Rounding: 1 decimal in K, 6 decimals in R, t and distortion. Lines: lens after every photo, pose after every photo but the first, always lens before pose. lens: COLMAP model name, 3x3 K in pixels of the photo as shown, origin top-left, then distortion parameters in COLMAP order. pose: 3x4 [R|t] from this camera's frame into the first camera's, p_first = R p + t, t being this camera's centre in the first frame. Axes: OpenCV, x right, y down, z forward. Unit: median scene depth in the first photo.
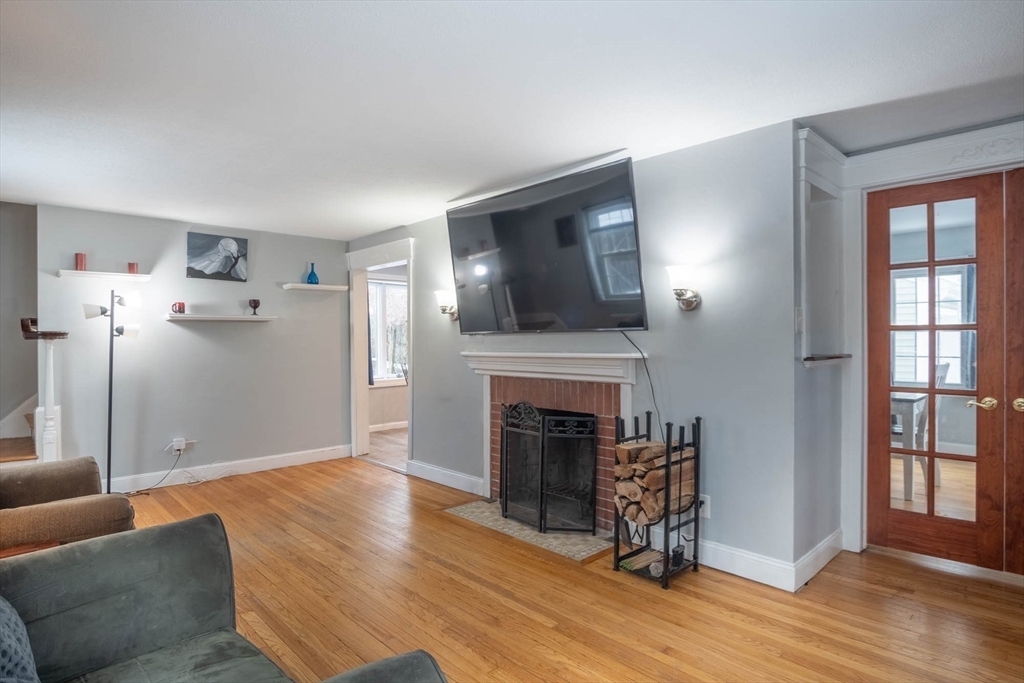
lens RADIAL K [[553.7, 0, 512.0], [0, 553.7, 341.5], [0, 0, 1]] dist [-0.027441, -0.000082]
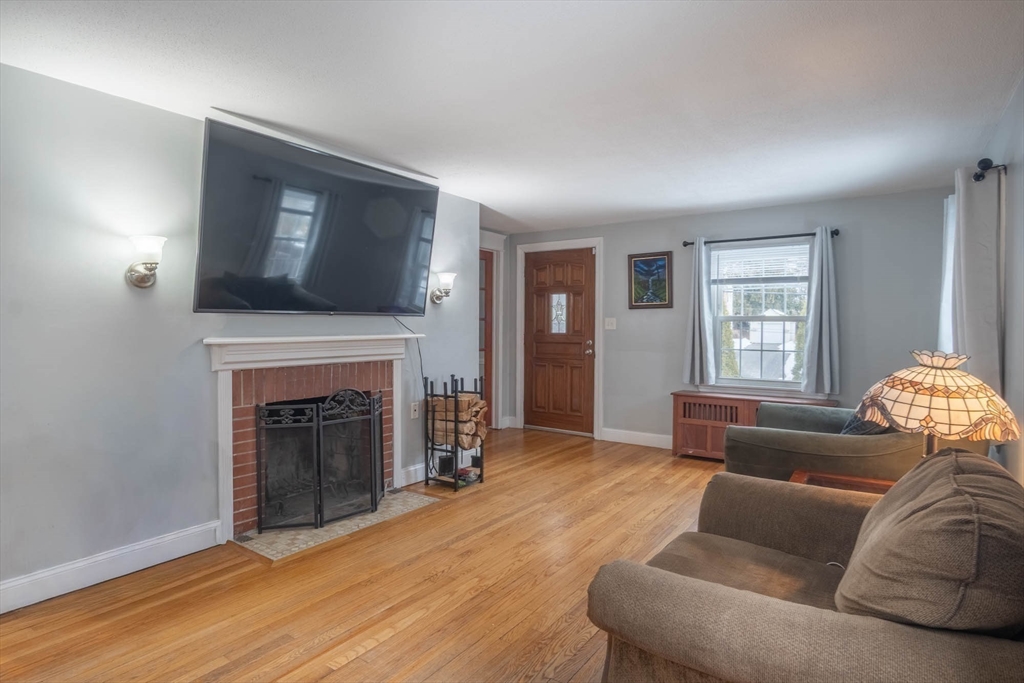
lens RADIAL K [[553.7, 0, 512.0], [0, 553.7, 341.5], [0, 0, 1]] dist [-0.027441, -0.000082]
pose [[-0.203453, -0.023057, 0.978813, -1.017861], [-0.003414, 0.999733, 0.022841, 0.007852], [-0.979079, 0.001305, -0.203477, 0.985406]]
